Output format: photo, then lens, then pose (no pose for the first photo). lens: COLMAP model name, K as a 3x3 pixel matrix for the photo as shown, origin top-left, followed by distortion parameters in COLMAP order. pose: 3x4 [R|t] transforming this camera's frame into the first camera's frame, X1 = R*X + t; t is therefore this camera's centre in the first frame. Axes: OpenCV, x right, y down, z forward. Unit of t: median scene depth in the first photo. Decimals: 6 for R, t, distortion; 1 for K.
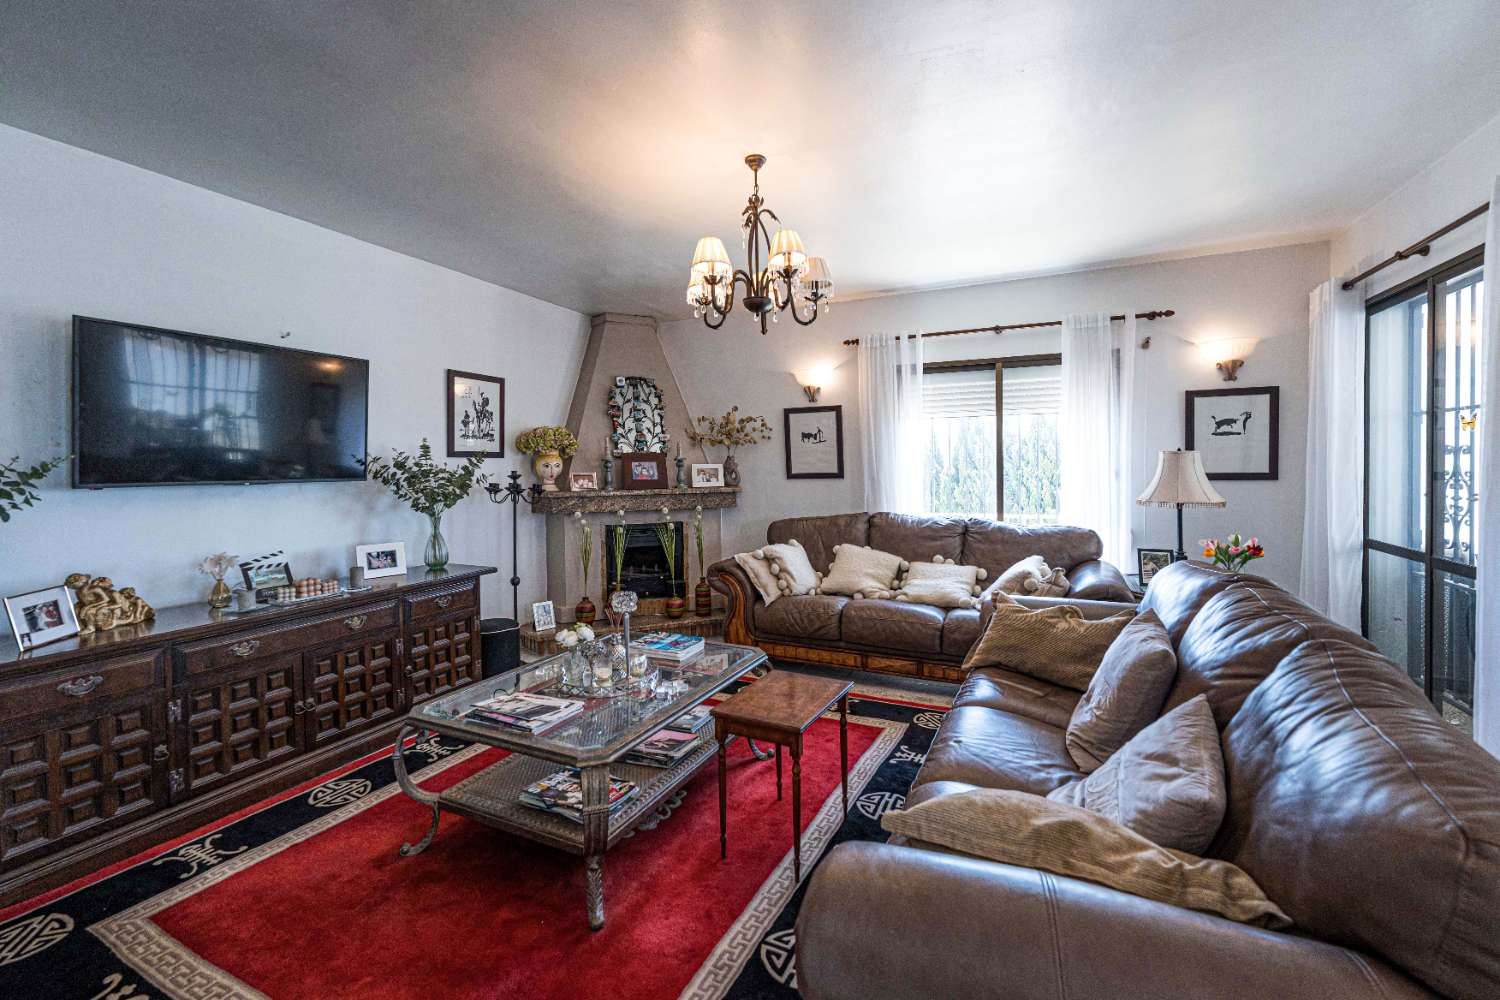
lens RADIAL K [[624.6, 0, 732.2], [0, 624.6, 480.1], [0, 0, 1]] dist [0.000491, 0.000047]
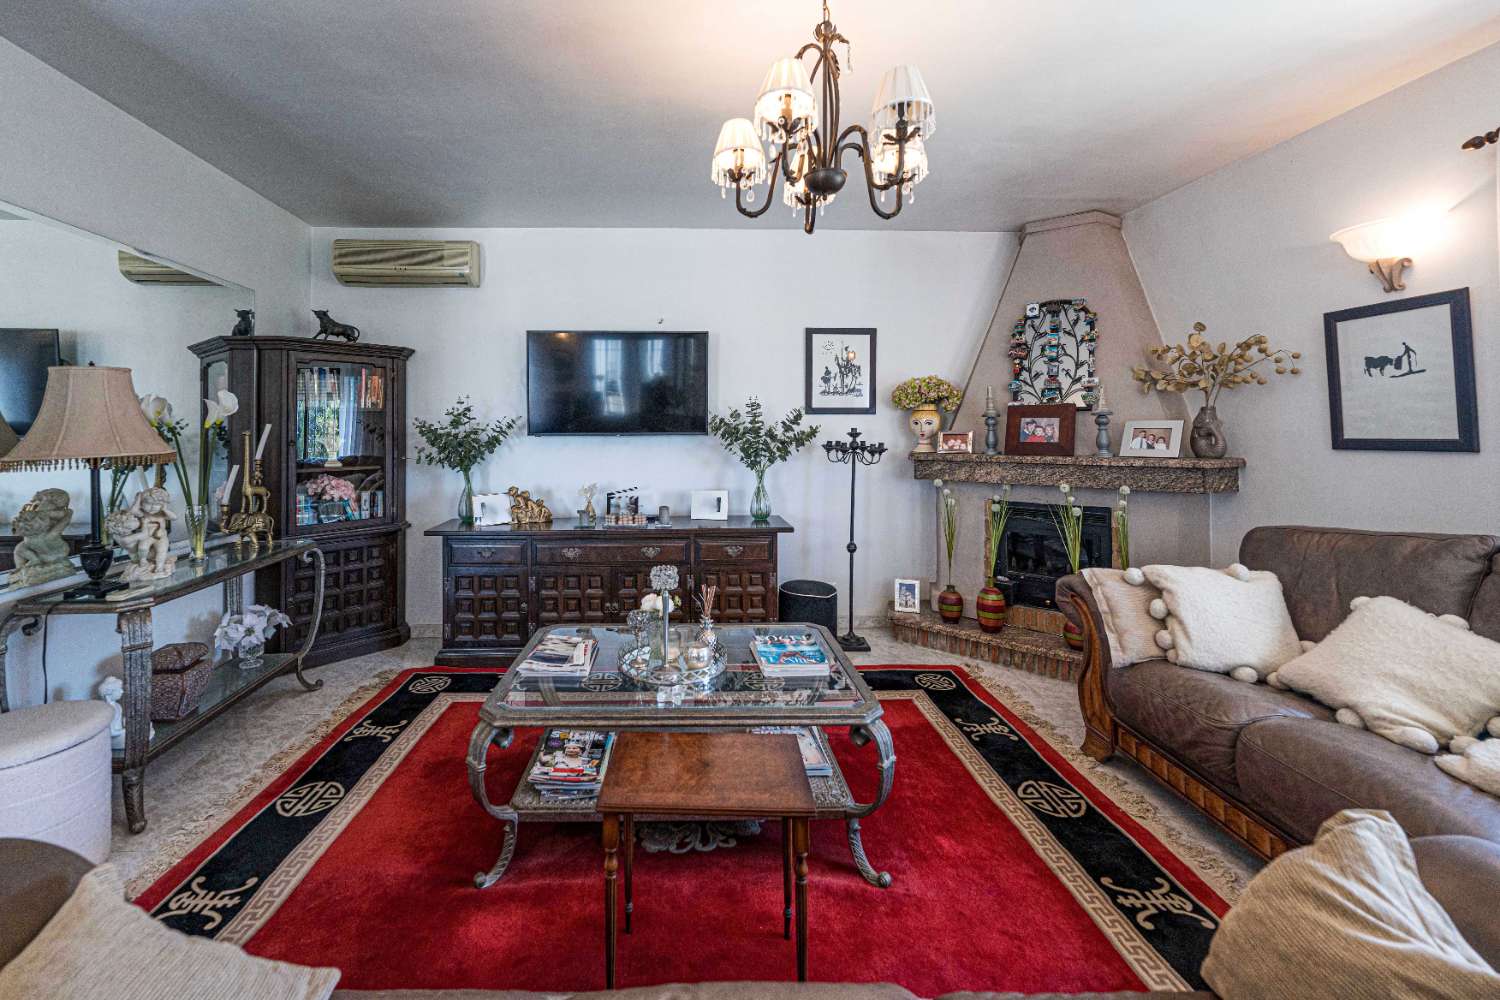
lens RADIAL K [[629.4, 0, 695.8], [0, 629.4, 422.0], [0, 0, 1]] dist [0.000450, 0.000088]
pose [[0.465329, 0.001612, -0.885136, 0.338359], [-0.021782, 0.999716, -0.009631, -0.008918], [0.884870, 0.023761, 0.465232, 0.331400]]
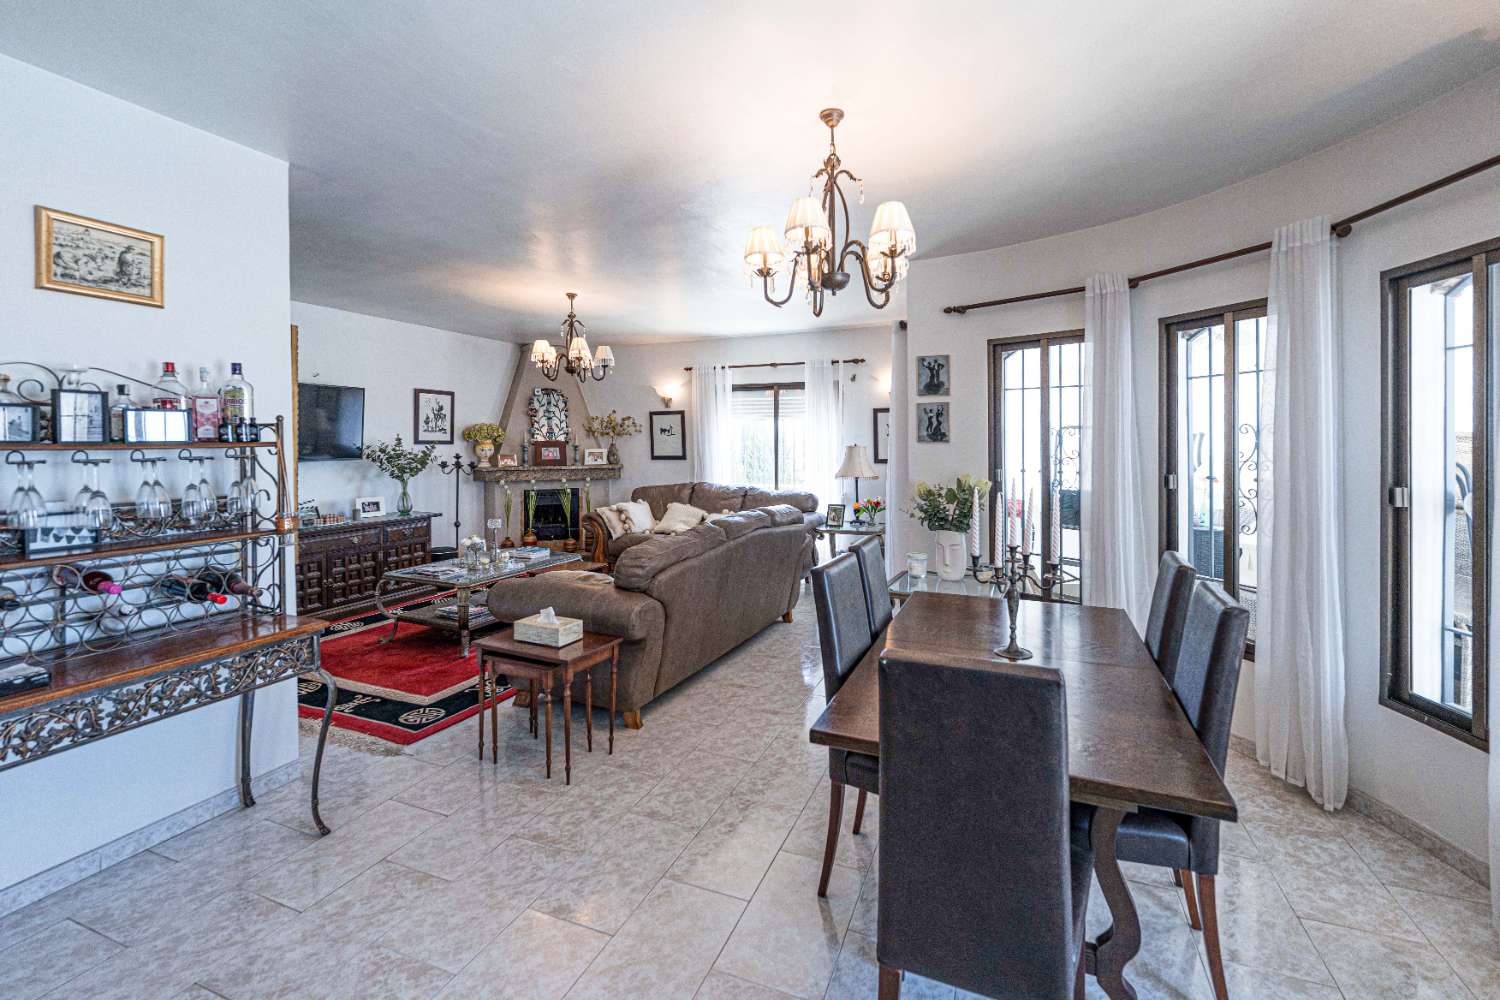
lens RADIAL K [[631.8, 0, 742.3], [0, 631.8, 449.6], [0, 0, 1]] dist [-0.000428, -0.000120]
pose [[0.999751, 0.008616, 0.020580, 0.303053], [-0.008389, 0.999903, -0.011074, -0.011891], [-0.020674, 0.010899, 0.999727, -0.544281]]
